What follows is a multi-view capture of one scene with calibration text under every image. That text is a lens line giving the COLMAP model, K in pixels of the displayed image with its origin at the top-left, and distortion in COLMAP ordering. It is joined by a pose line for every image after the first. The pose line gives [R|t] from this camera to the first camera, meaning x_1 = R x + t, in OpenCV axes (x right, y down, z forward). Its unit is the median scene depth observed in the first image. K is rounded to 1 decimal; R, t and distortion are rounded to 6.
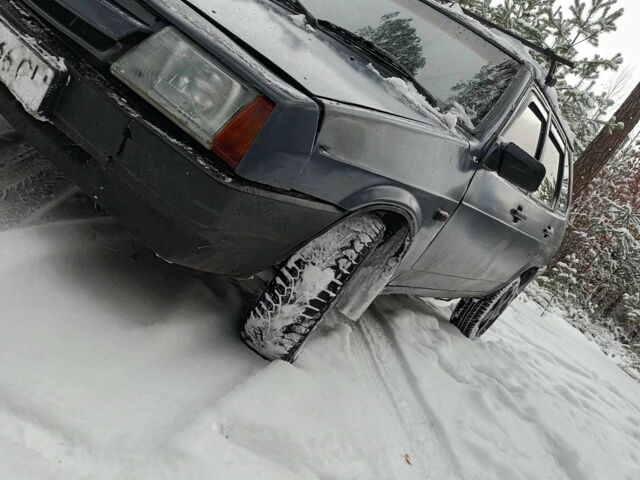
lens RADIAL K [[645.1, 0, 320.0], [0, 645.1, 240.0], [0, 0, 1]] dist [0.022991, -0.012272]
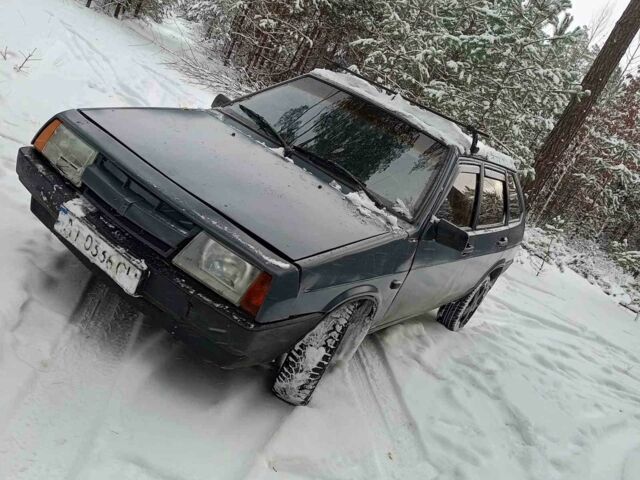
lens RADIAL K [[645.1, 0, 320.0], [0, 645.1, 240.0], [0, 0, 1]] dist [0.022991, -0.012272]
pose [[0.989063, -0.143763, -0.032970, 0.093816], [0.145480, 0.987689, 0.057497, -0.285635], [0.024298, -0.061664, 0.997801, -0.519309]]
